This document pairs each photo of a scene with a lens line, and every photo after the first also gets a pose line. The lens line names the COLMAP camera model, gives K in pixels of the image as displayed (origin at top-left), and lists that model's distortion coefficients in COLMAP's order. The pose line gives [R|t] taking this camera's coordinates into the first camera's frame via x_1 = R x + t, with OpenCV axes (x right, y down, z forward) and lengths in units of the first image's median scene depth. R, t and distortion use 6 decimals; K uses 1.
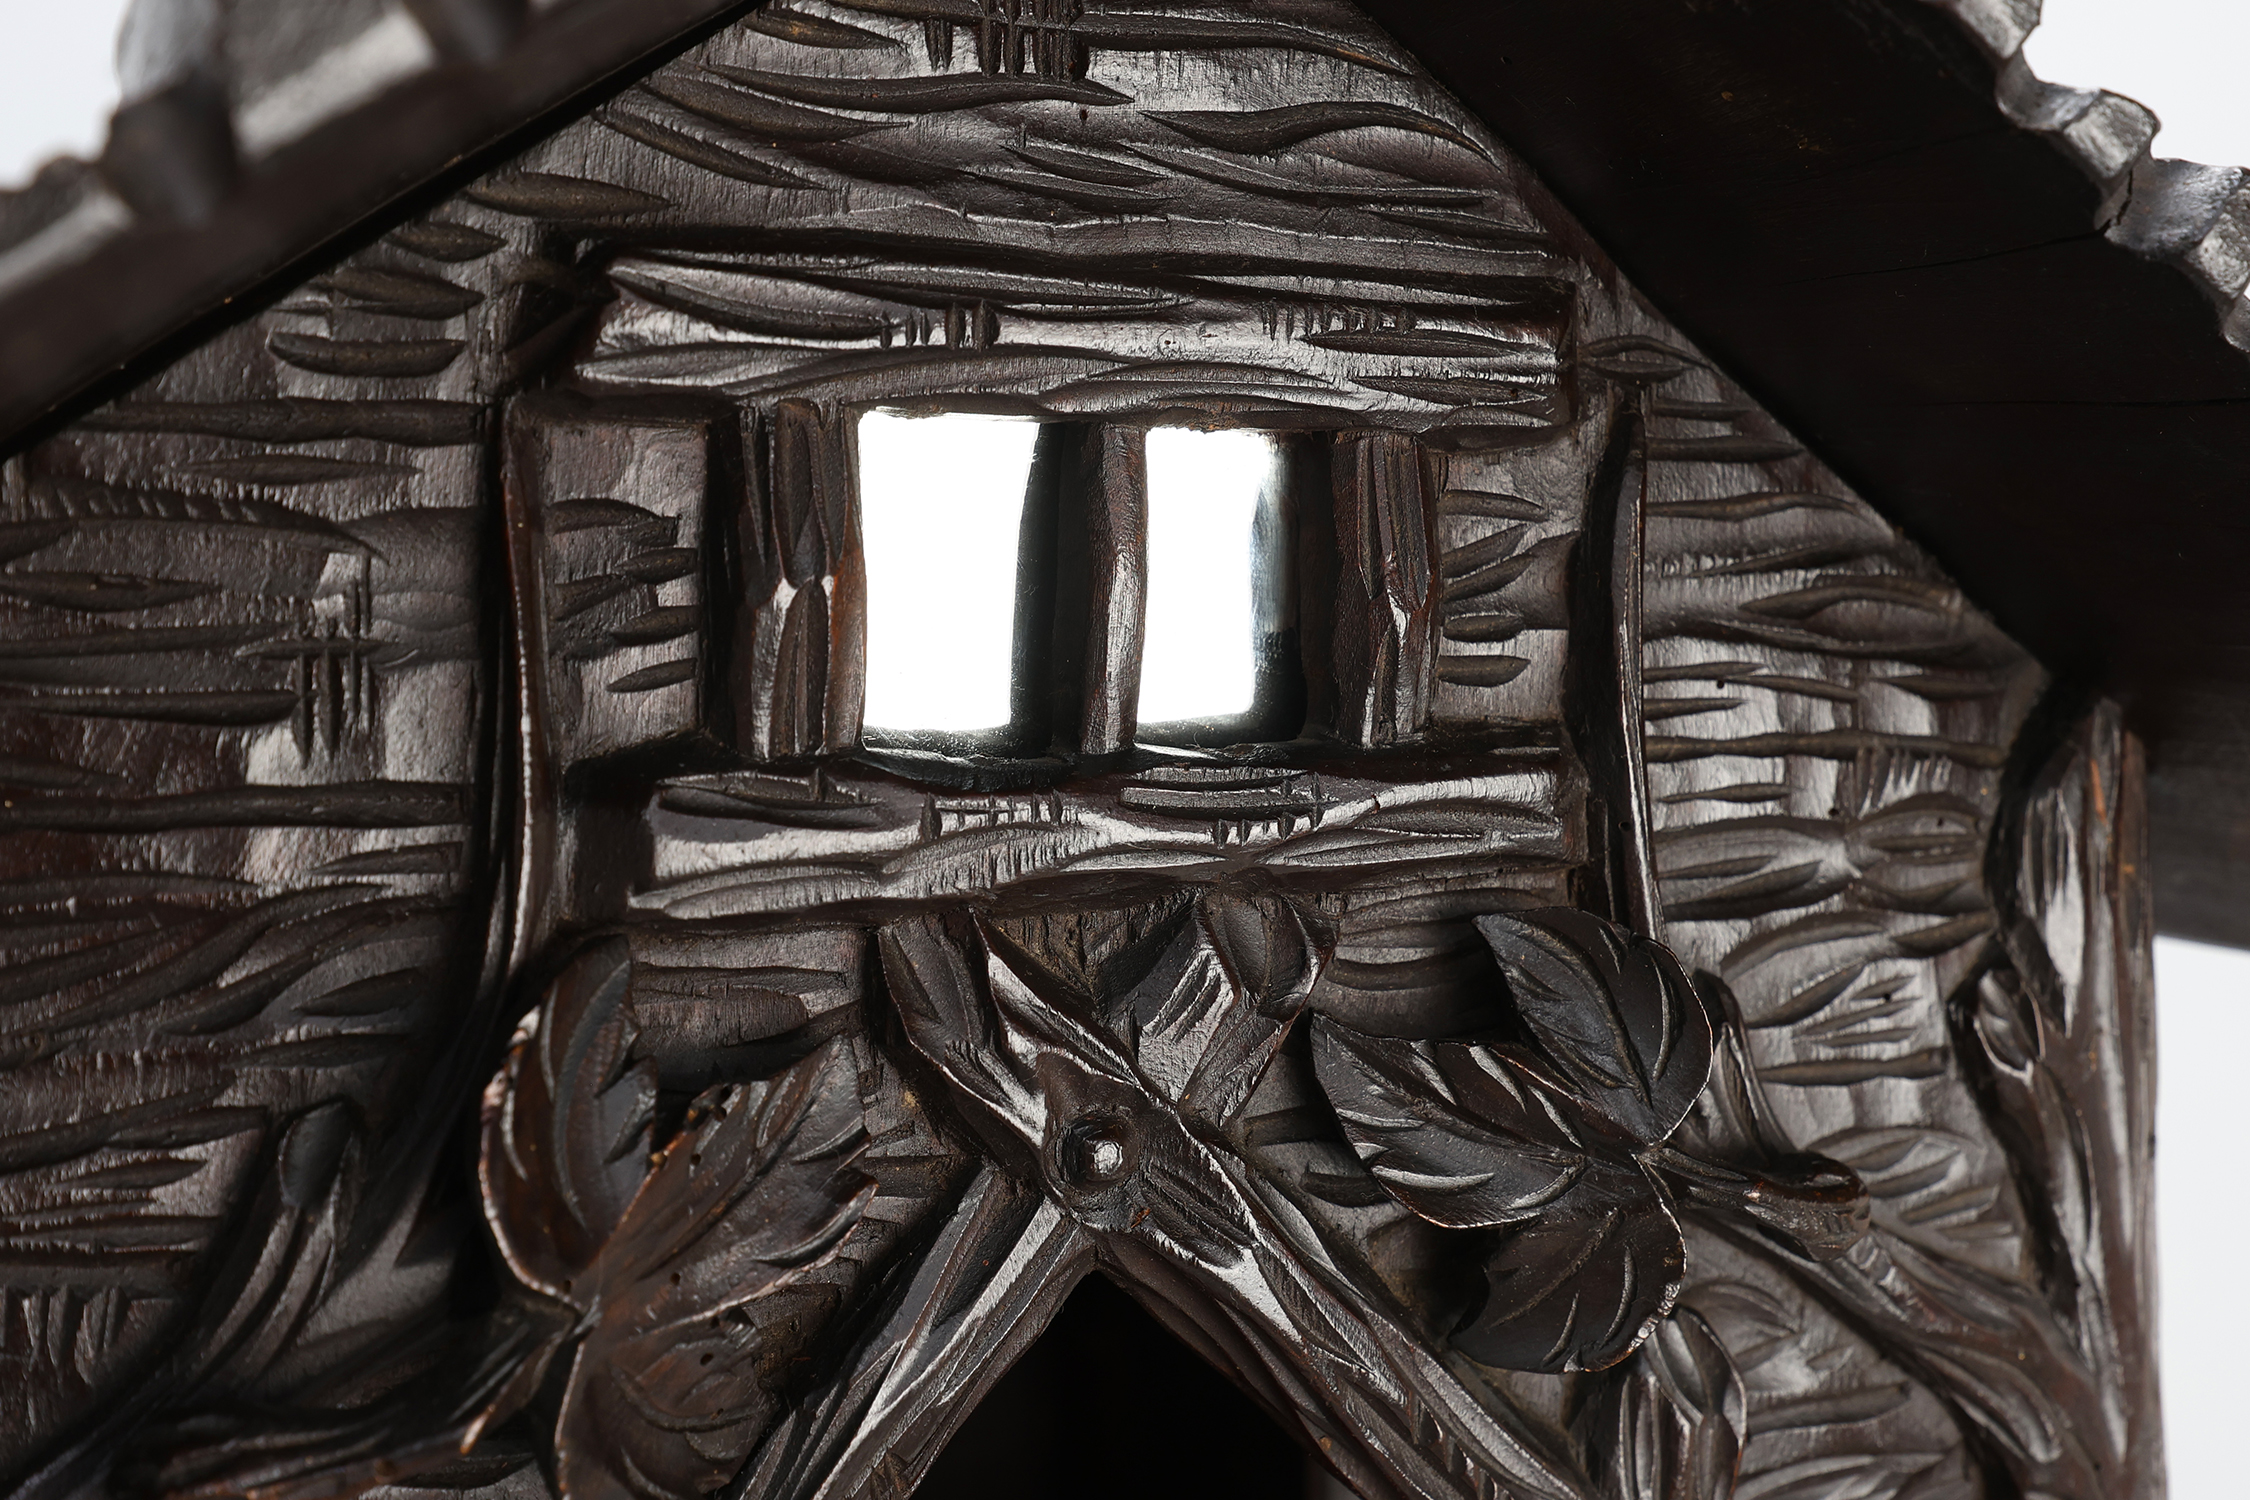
lens RADIAL K [[3401.7, 0, 1126.3], [0, 3401.7, 748.6], [0, 0, 1]] dist [-0.008638, 0.000000]
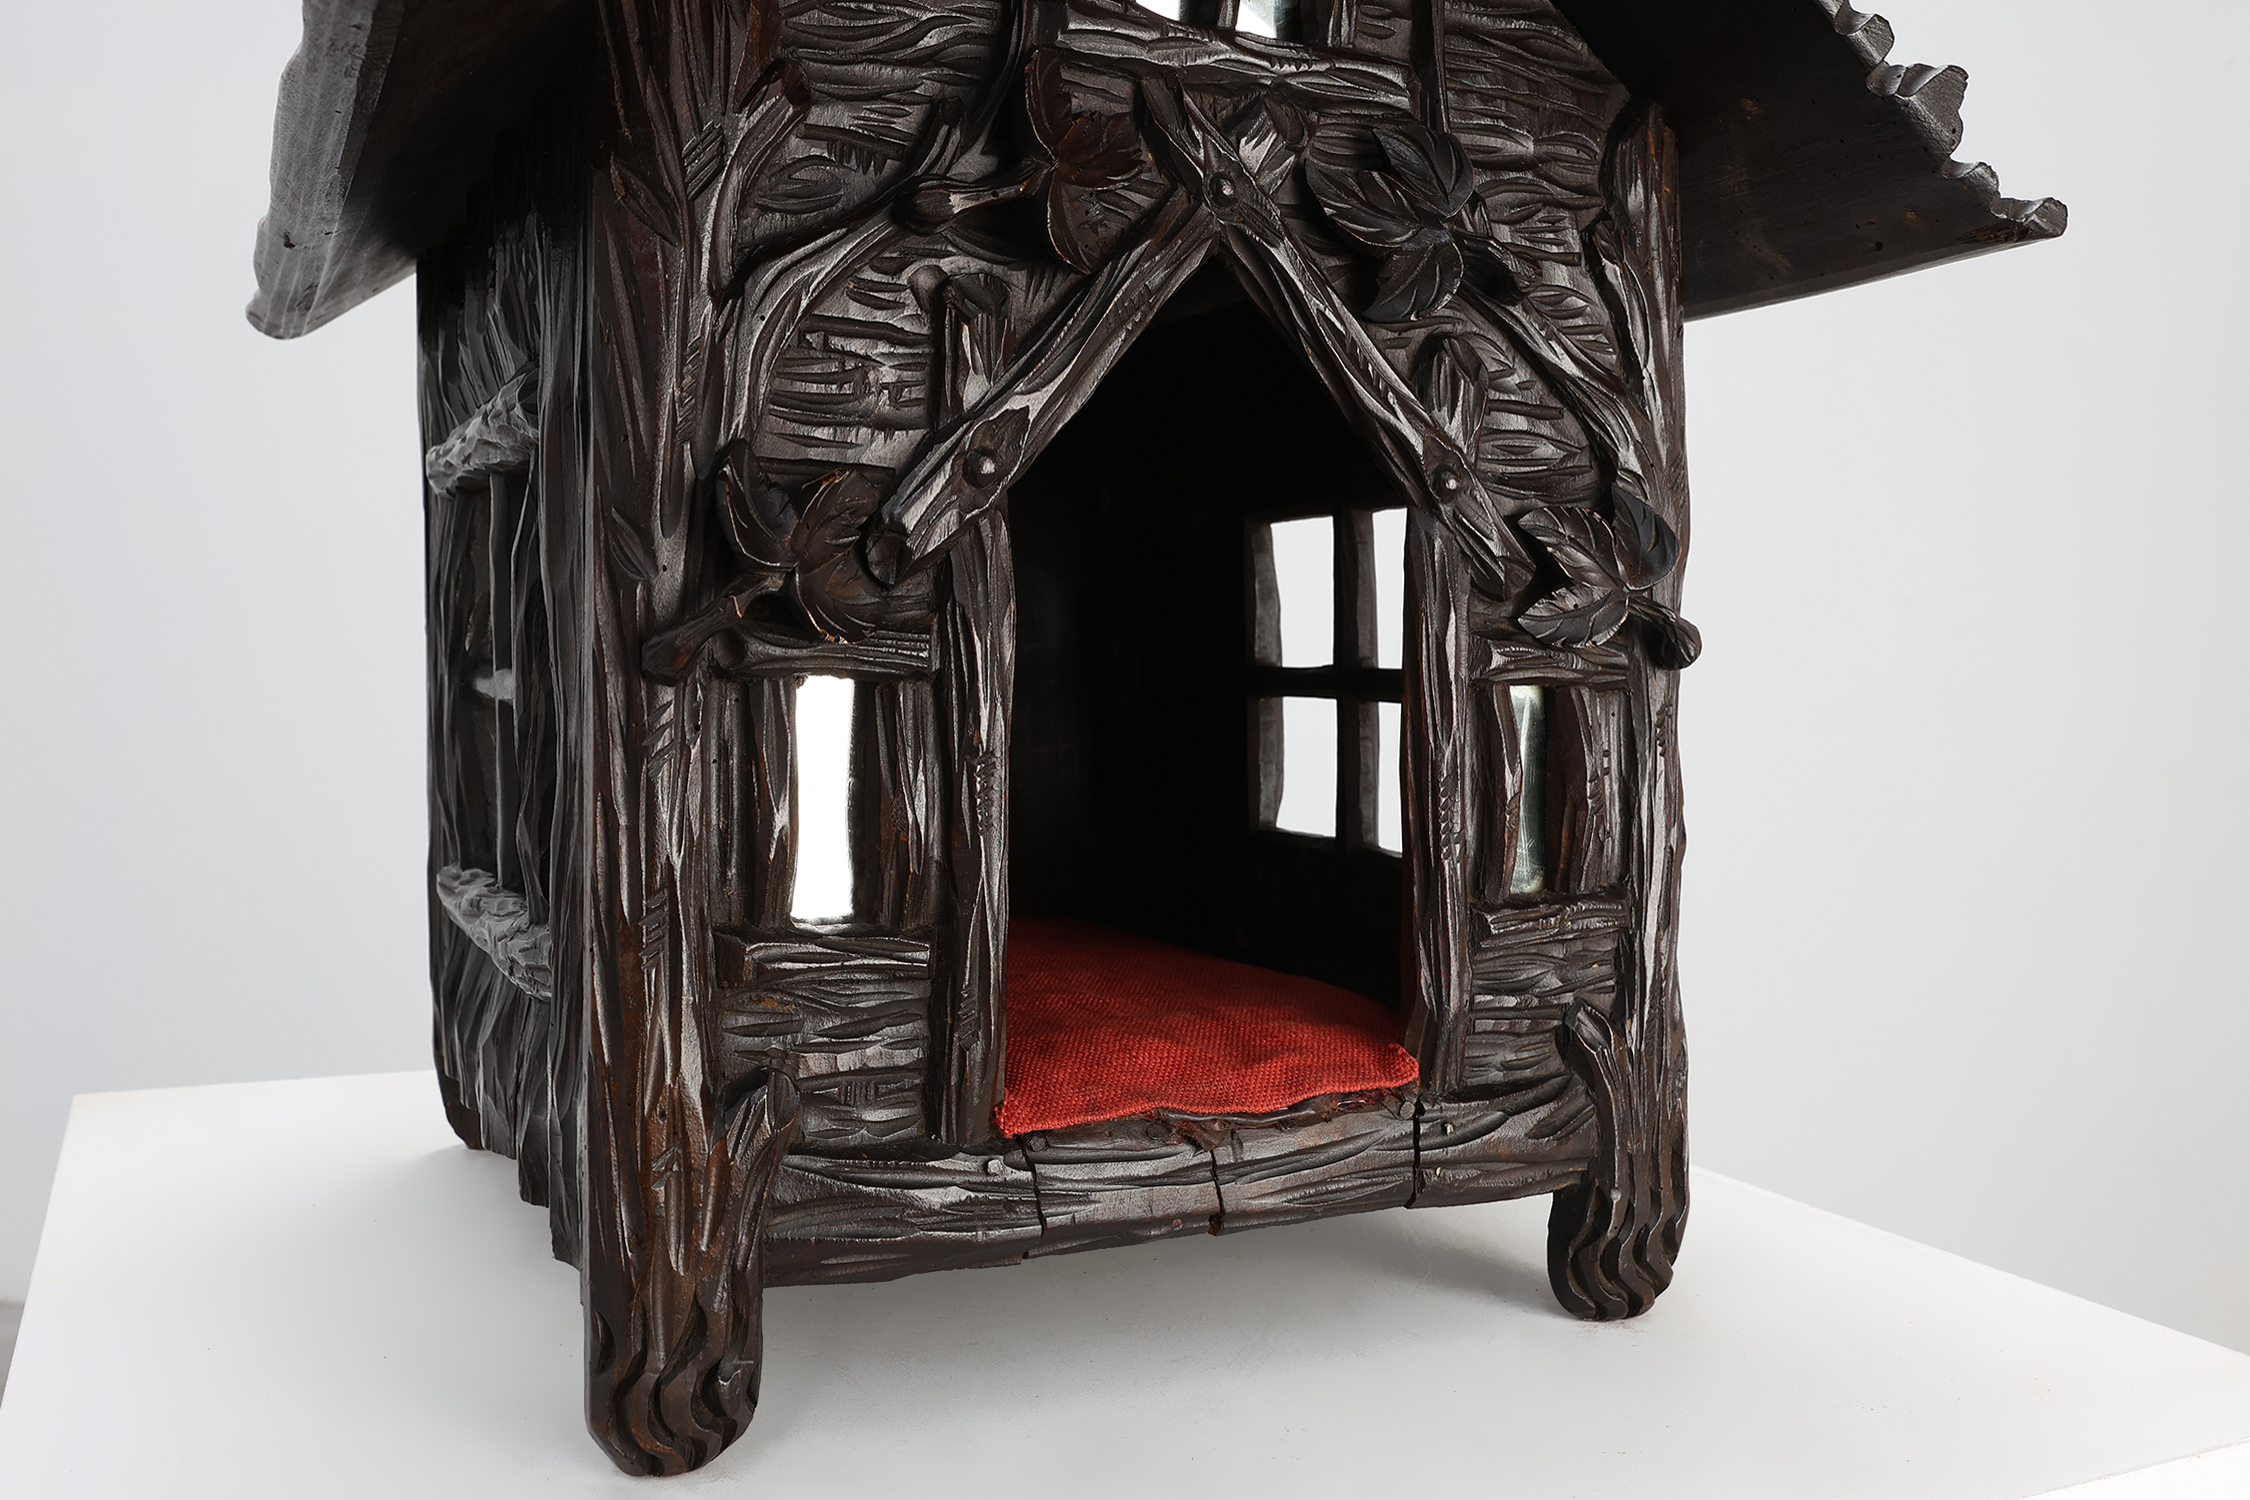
lens RADIAL K [[2737.2, 0, 1122.9], [0, 2737.2, 751.8], [0, 0, 1]] dist [0.024089, 0.000000]
pose [[0.999610, 0.003306, 0.027733, -0.127189], [-0.003354, 0.999993, 0.001690, 0.494356], [-0.027728, -0.001782, 0.999614, -0.937385]]
